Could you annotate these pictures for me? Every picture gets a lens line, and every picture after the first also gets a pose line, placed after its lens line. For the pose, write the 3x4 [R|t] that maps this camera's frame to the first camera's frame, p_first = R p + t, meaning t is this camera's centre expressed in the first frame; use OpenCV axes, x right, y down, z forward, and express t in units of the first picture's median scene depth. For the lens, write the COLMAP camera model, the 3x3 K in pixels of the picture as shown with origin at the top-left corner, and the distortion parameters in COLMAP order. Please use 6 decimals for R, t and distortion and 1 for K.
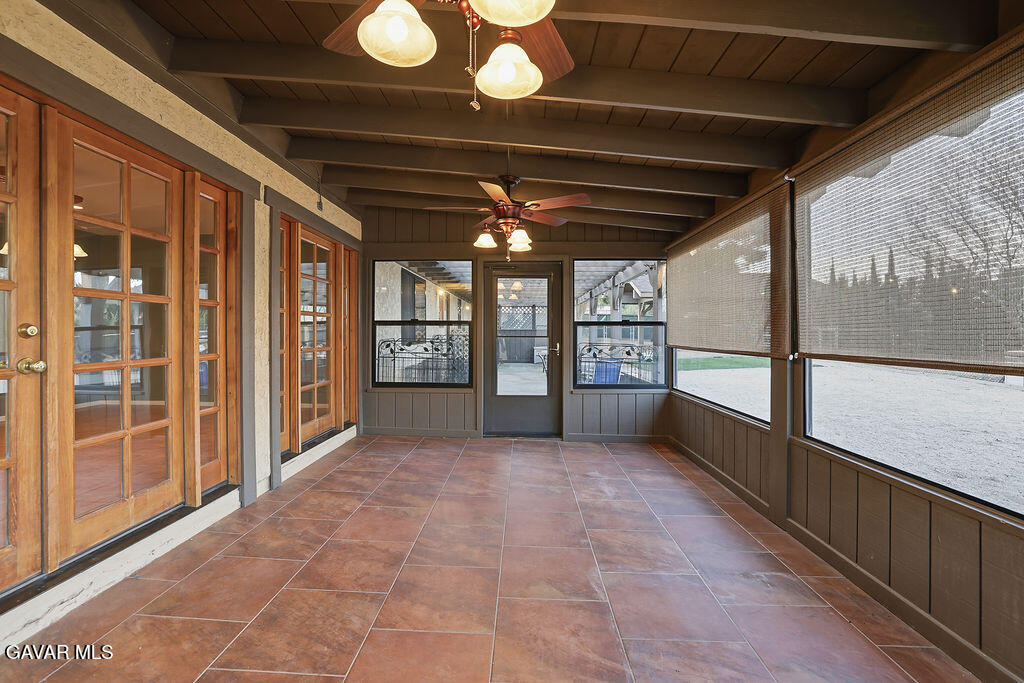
lens RADIAL K [[450.5, 0, 510.6], [0, 450.5, 331.6], [0, 0, 1]] dist [-0.040515, 0.013914]
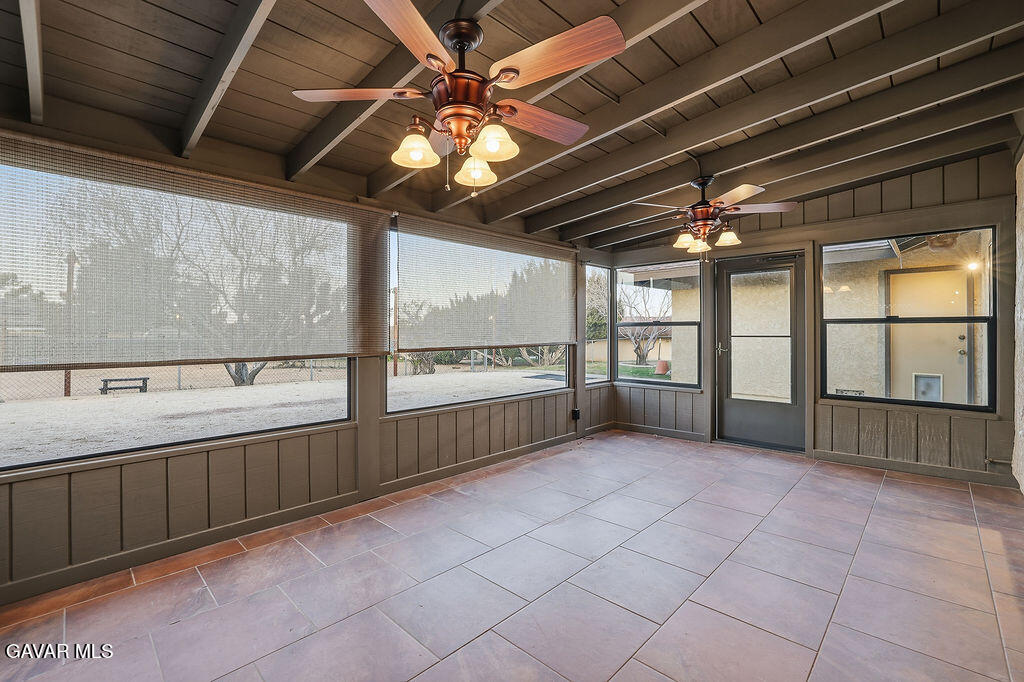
lens RADIAL K [[450.5, 0, 510.6], [0, 450.5, 331.1], [0, 0, 1]] dist [-0.040515, 0.013914]
pose [[-0.740700, 0.004671, 0.671819, -0.398219], [0.000128, 0.999977, -0.006812, 0.004718], [-0.671835, -0.004959, -0.740684, 1.410776]]
